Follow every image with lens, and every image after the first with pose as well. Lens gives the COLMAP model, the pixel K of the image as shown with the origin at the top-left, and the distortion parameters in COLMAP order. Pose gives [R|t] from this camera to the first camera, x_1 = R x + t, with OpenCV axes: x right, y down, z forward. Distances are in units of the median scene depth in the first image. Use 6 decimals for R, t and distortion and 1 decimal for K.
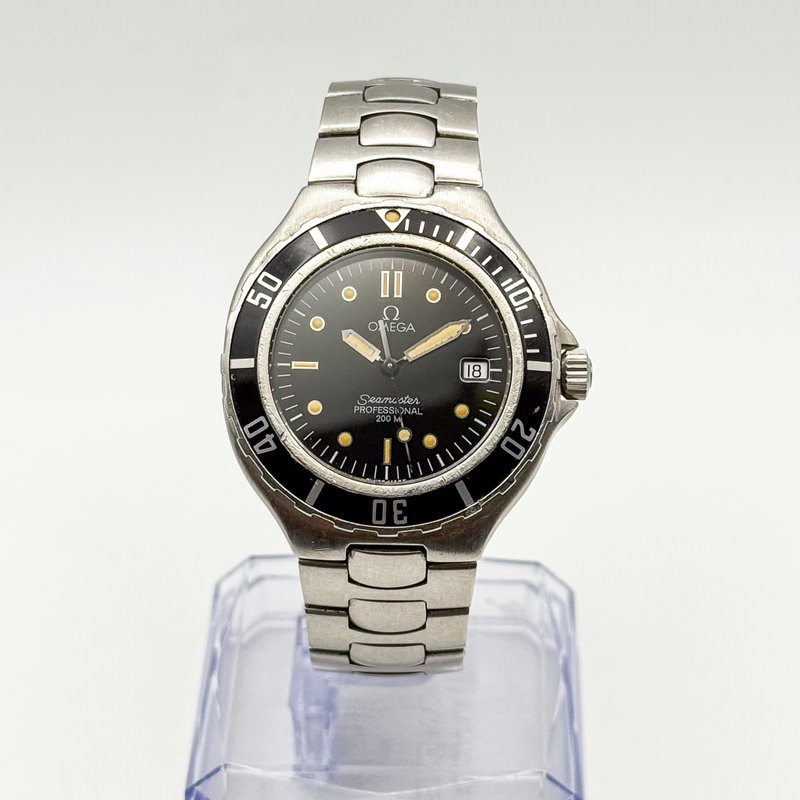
lens RADIAL K [[2363.1, 0, 399.3], [0, 2363.1, 472.7], [0, 0, 1]] dist [0.017470, -0.267822]
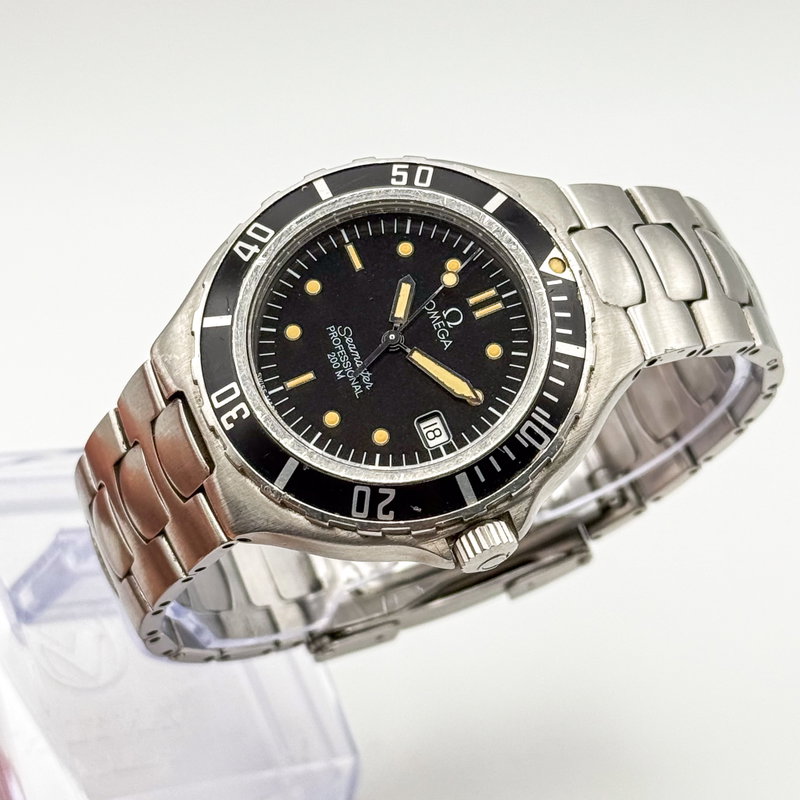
lens RADIAL K [[2363.1, 0, 399.3], [0, 2363.1, 472.7], [0, 0, 1]] dist [0.017470, -0.267822]
pose [[0.413236, 0.855495, -0.312032, 0.298712], [-0.899463, 0.436945, 0.006776, -0.032138], [0.142138, 0.277861, 0.950047, 0.219618]]
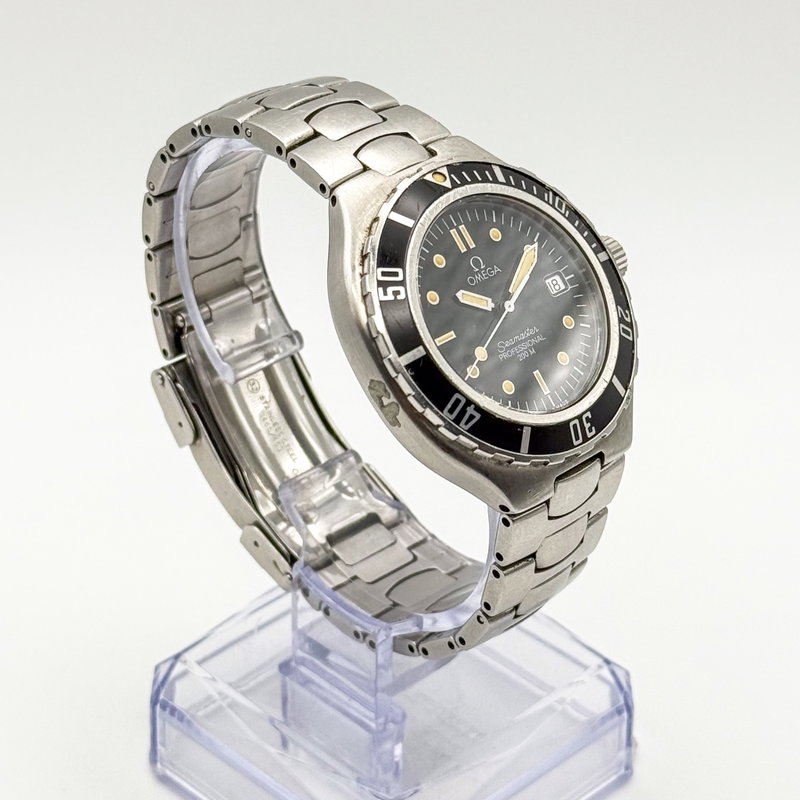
lens RADIAL K [[2363.1, 0, 399.3], [0, 2363.1, 472.7], [0, 0, 1]] dist [0.017470, -0.267822]
pose [[0.692280, -0.399291, 0.601095, -0.686490], [0.442179, 0.892991, 0.083933, -0.088066], [-0.570286, 0.207687, 0.794758, 0.221524]]
